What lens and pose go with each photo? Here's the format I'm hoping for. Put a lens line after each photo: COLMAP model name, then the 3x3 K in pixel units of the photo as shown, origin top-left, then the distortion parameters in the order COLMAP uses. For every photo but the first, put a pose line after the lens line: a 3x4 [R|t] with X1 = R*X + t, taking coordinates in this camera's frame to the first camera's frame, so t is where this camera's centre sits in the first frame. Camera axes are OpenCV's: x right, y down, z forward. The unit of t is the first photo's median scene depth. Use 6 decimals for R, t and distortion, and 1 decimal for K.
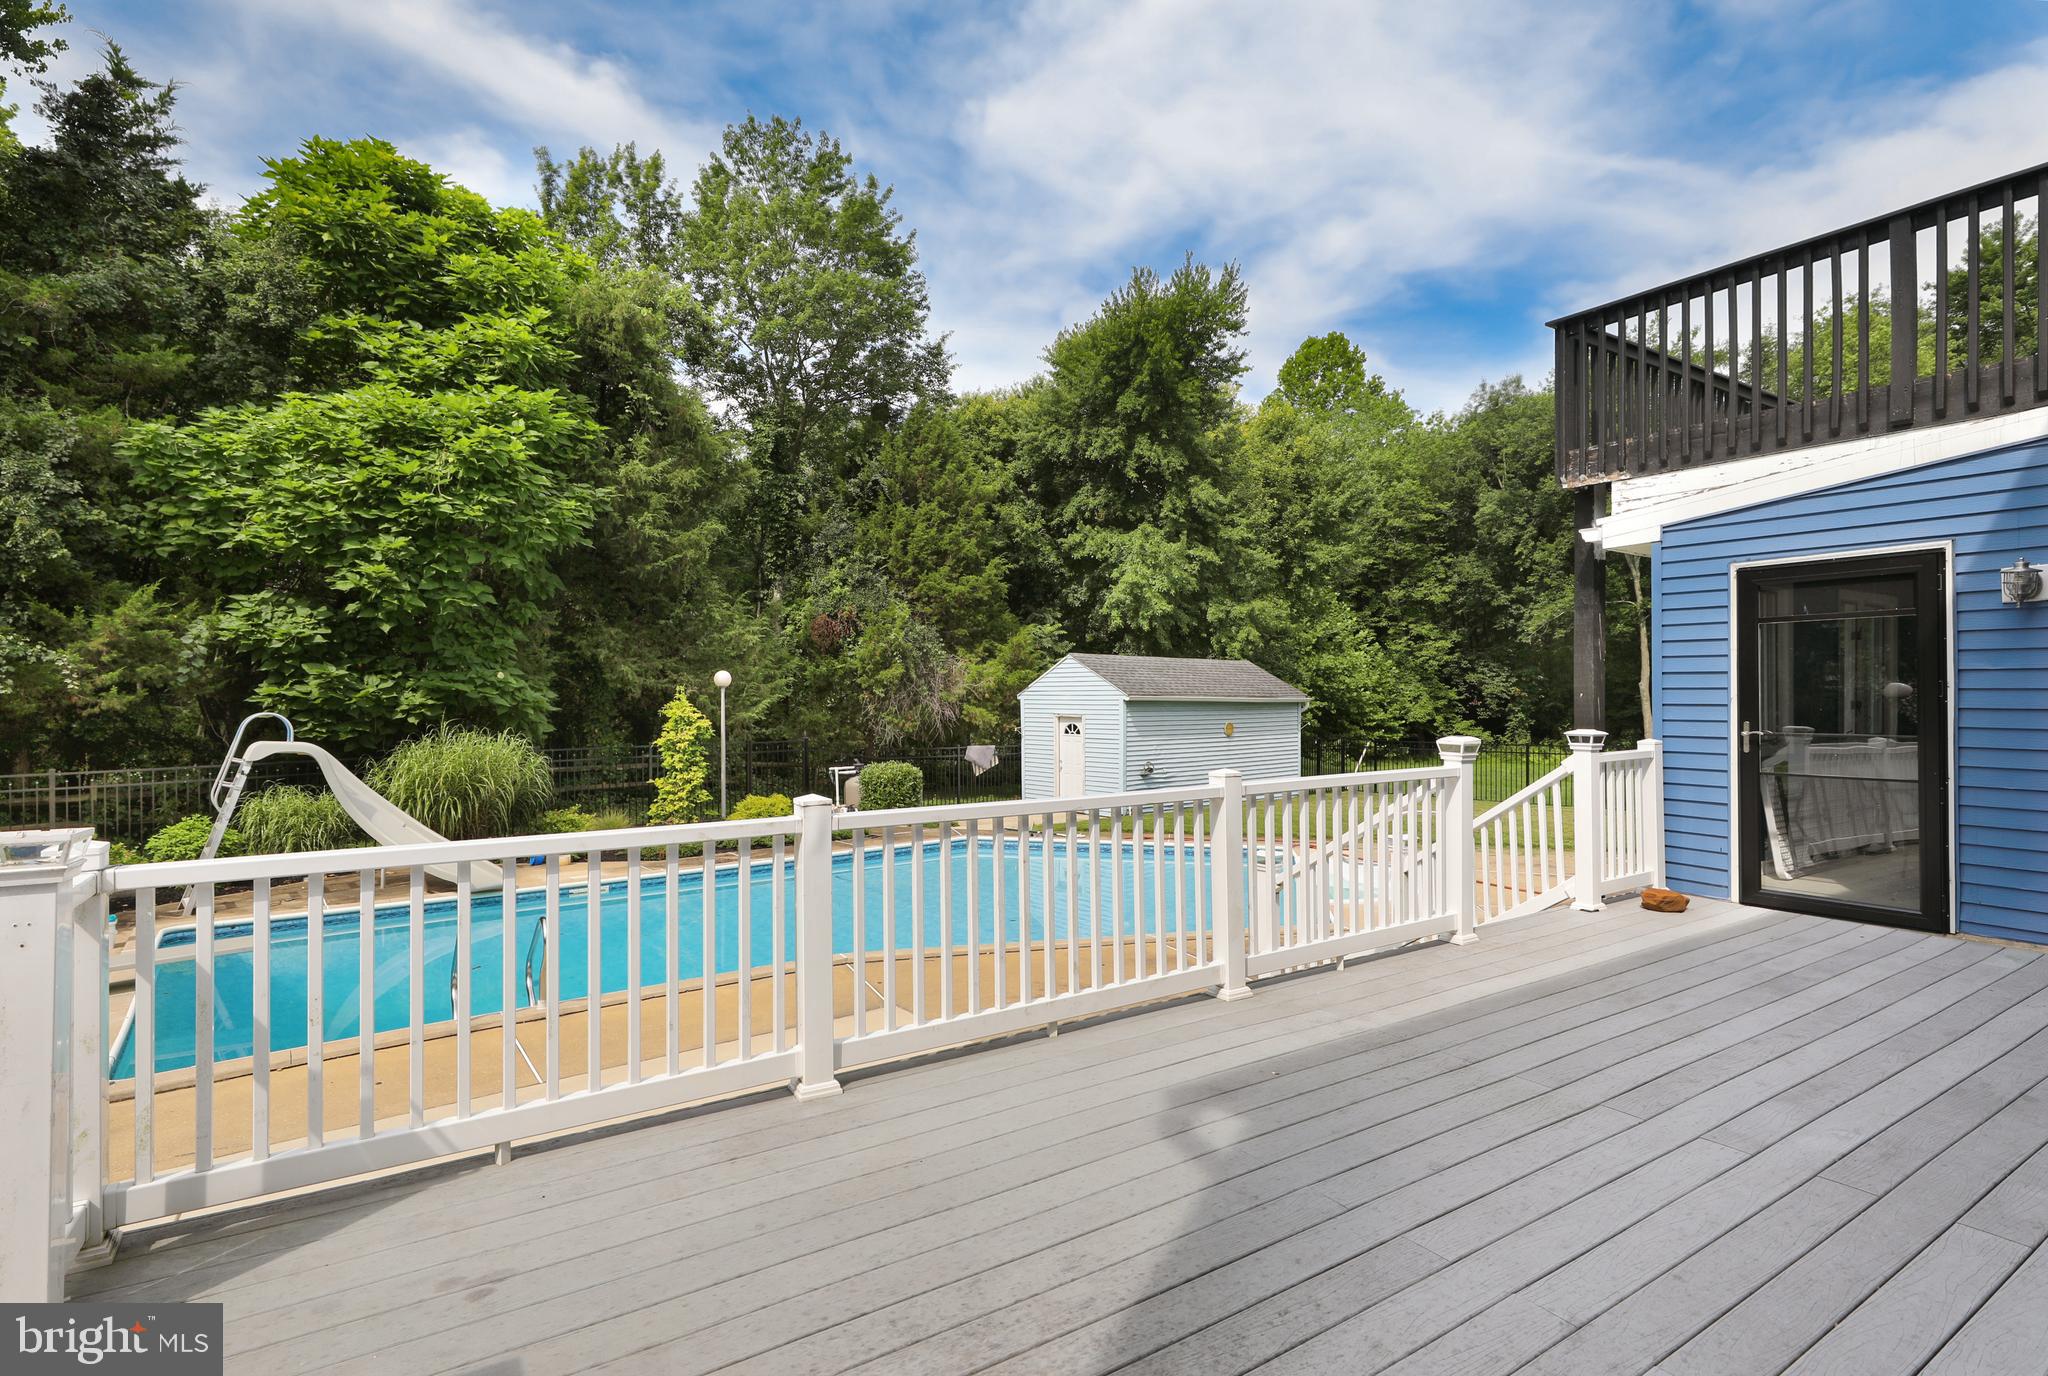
lens RADIAL K [[941.9, 0, 1020.4], [0, 941.9, 683.9], [0, 0, 1]] dist [0.000004, 0.000785]
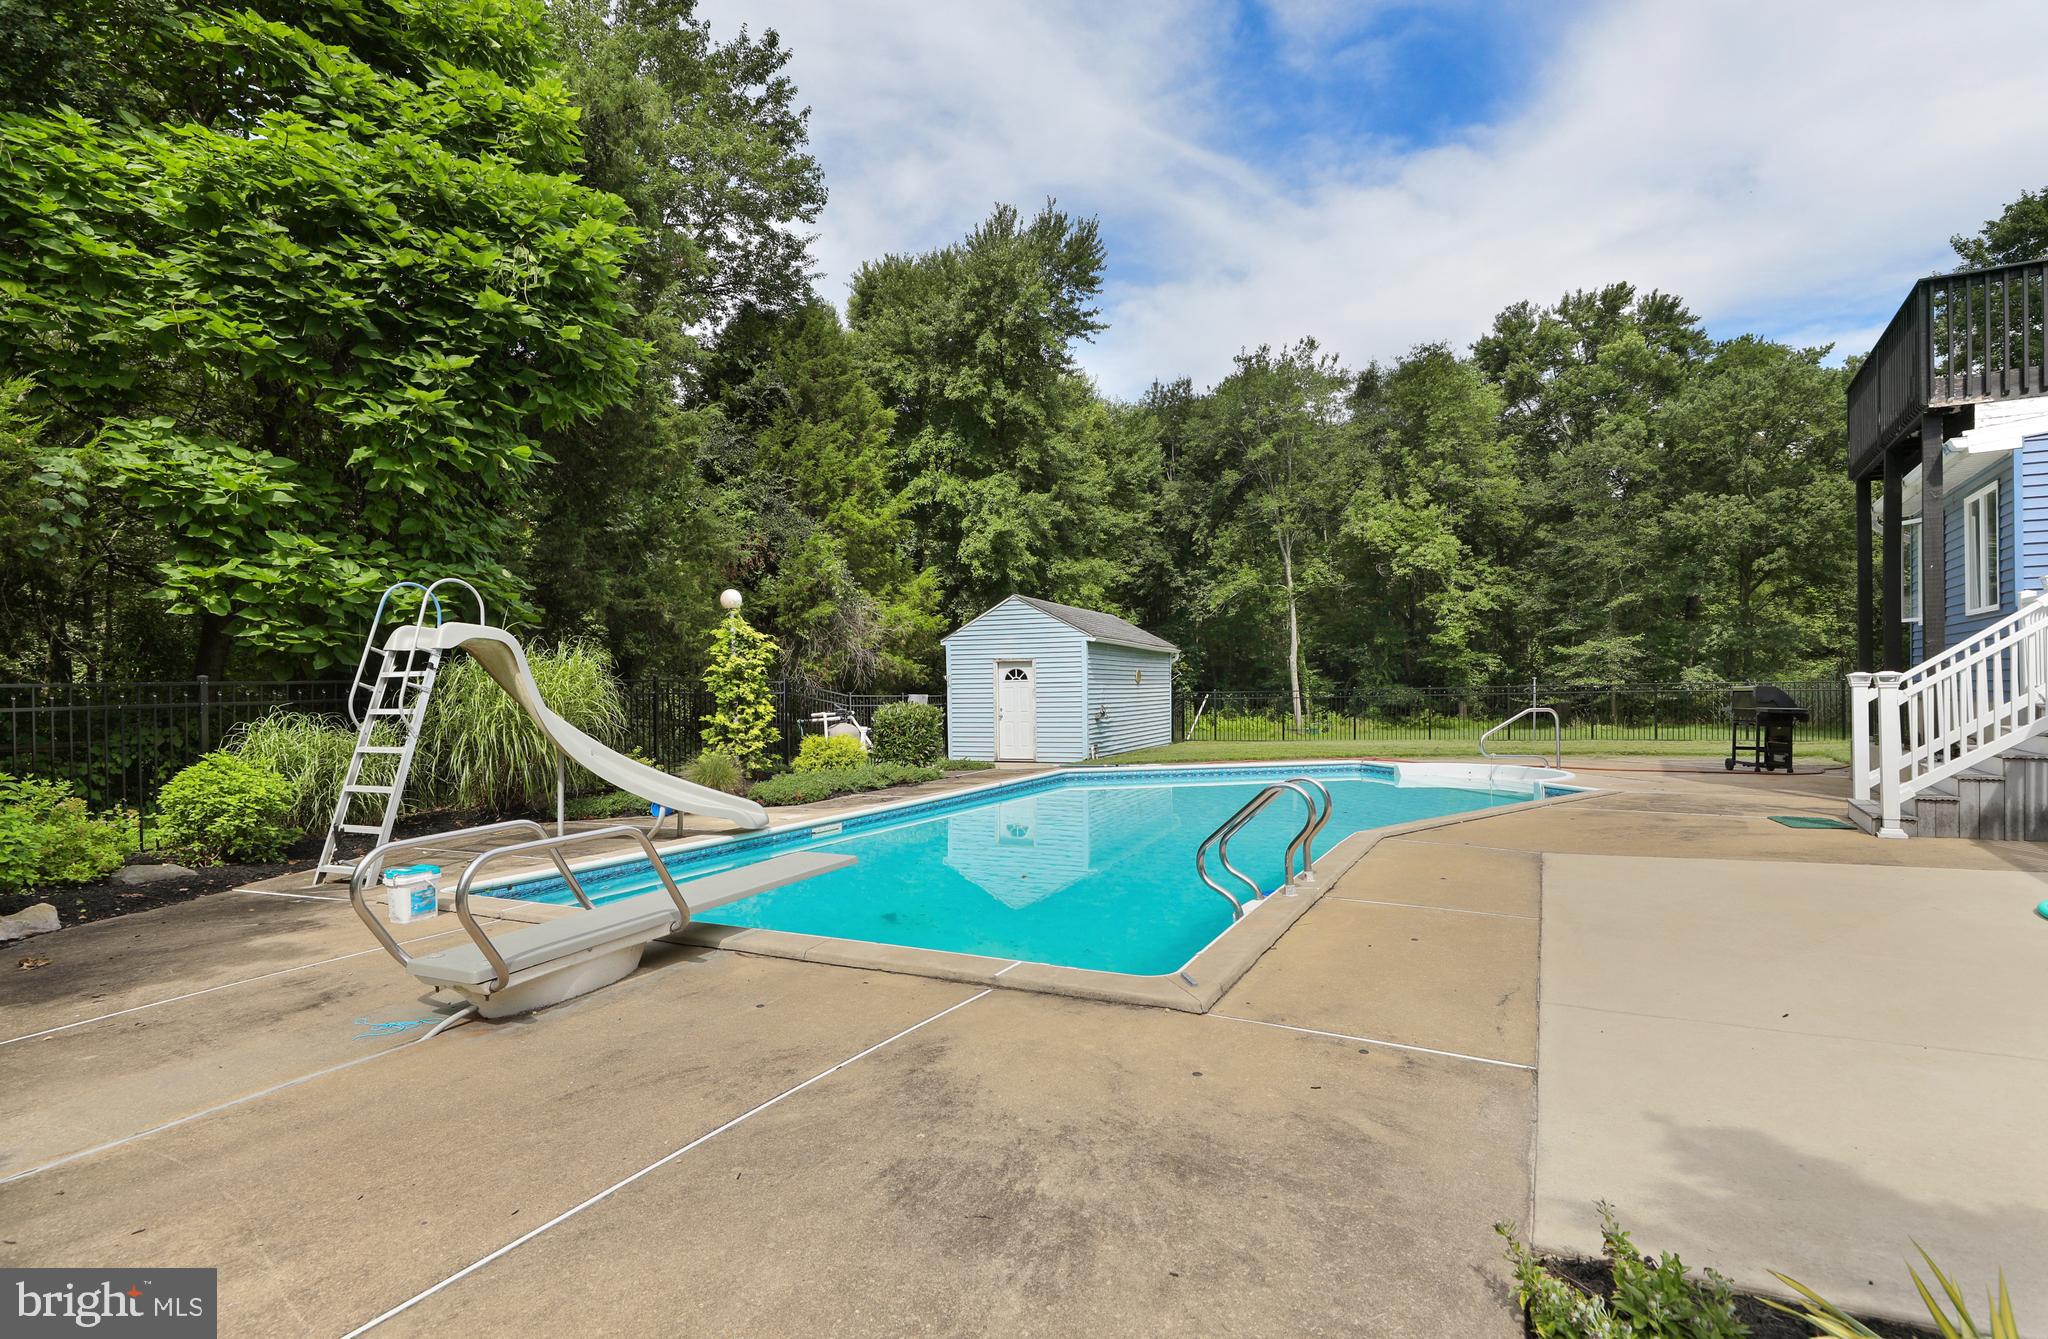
lens RADIAL K [[997.7, 0, 1022.2], [0, 997.7, 672.8], [0, 0, 1]] dist [0.006519, -0.001192]
pose [[0.899569, -0.003216, 0.436767, -0.344770], [0.006372, 0.999963, -0.005761, 0.047469], [-0.436732, 0.007965, 0.899556, 0.089086]]
